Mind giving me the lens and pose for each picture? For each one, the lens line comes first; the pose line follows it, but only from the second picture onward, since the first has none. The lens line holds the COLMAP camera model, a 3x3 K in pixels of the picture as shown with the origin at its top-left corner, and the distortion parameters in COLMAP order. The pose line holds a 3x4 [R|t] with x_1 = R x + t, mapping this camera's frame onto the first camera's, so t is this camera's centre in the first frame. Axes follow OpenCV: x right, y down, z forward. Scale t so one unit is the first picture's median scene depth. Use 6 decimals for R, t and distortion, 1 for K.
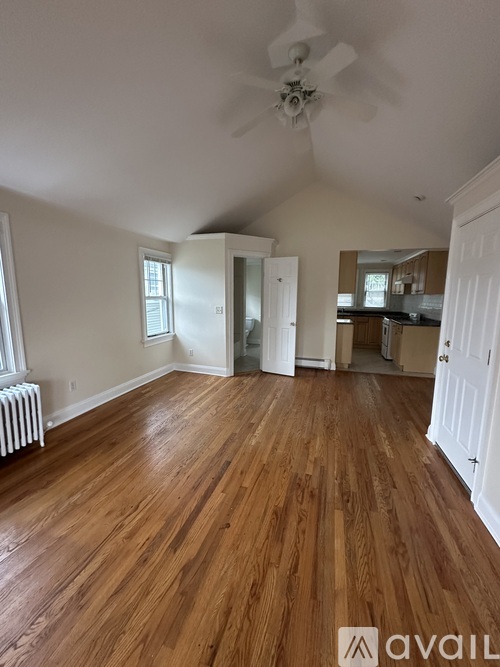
lens RADIAL K [[269.2, 0, 252.9], [0, 269.2, 333.8], [0, 0, 1]] dist [-0.001935, -0.000086]
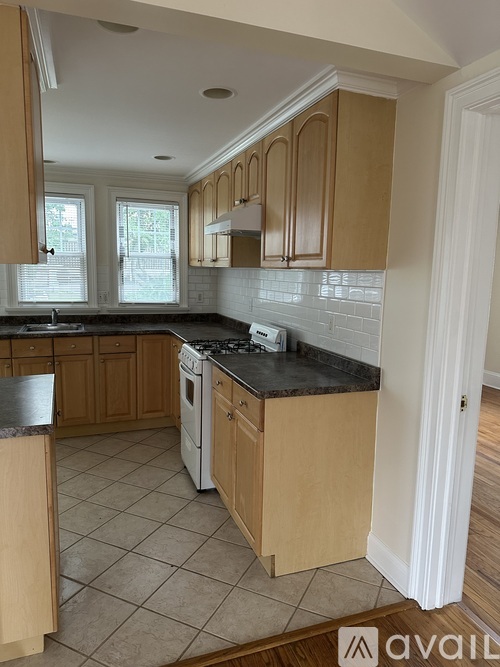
lens RADIAL K [[460.0, 0, 252.3], [0, 460.0, 333.4], [0, 0, 1]] dist [-0.000572, -0.000642]
pose [[0.802135, -0.073431, 0.592611, 0.239389], [0.070707, 0.997108, 0.027846, -0.077388], [-0.592942, 0.019566, 0.805007, 0.521016]]
